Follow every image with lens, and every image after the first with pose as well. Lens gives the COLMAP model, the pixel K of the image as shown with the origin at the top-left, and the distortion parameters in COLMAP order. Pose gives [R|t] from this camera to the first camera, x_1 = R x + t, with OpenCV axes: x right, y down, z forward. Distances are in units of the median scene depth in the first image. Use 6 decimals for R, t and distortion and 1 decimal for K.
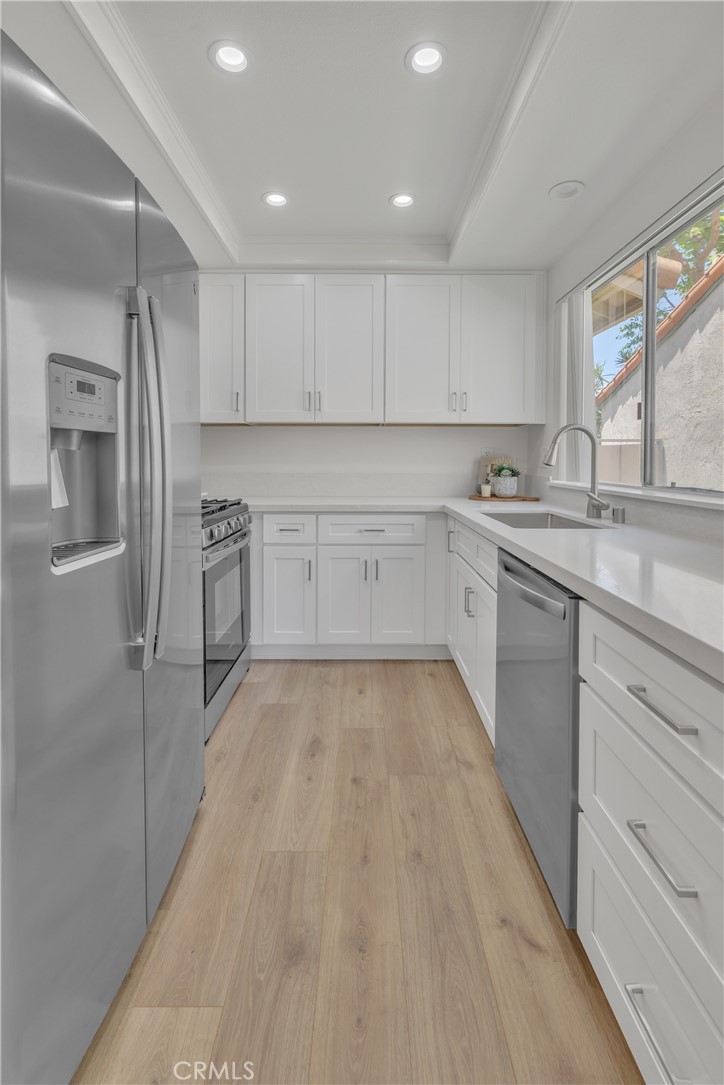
lens RADIAL K [[486.9, 0, 365.0], [0, 486.9, 468.6], [0, 0, 1]] dist [0.001174, -0.000042]
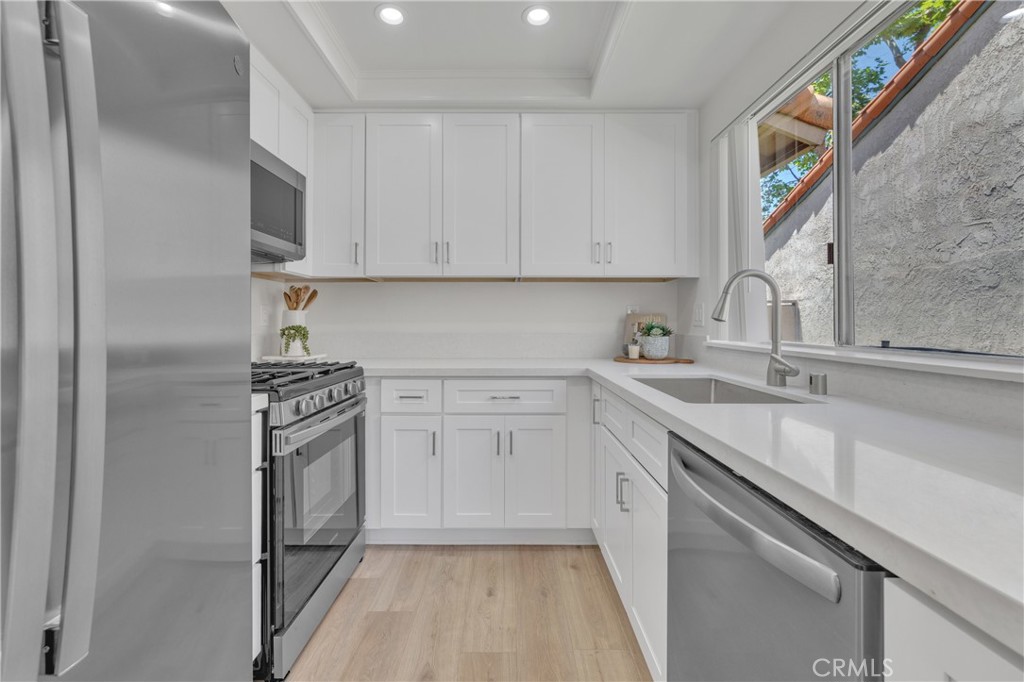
lens RADIAL K [[434.2, 0, 507.4], [0, 434.2, 320.8], [0, 0, 1]] dist [-0.001442, 0.000207]
pose [[0.999957, -0.002496, -0.008942, 0.027705], [0.002274, 0.999691, -0.024742, 0.009283], [0.009001, 0.024721, 0.999654, 0.235186]]
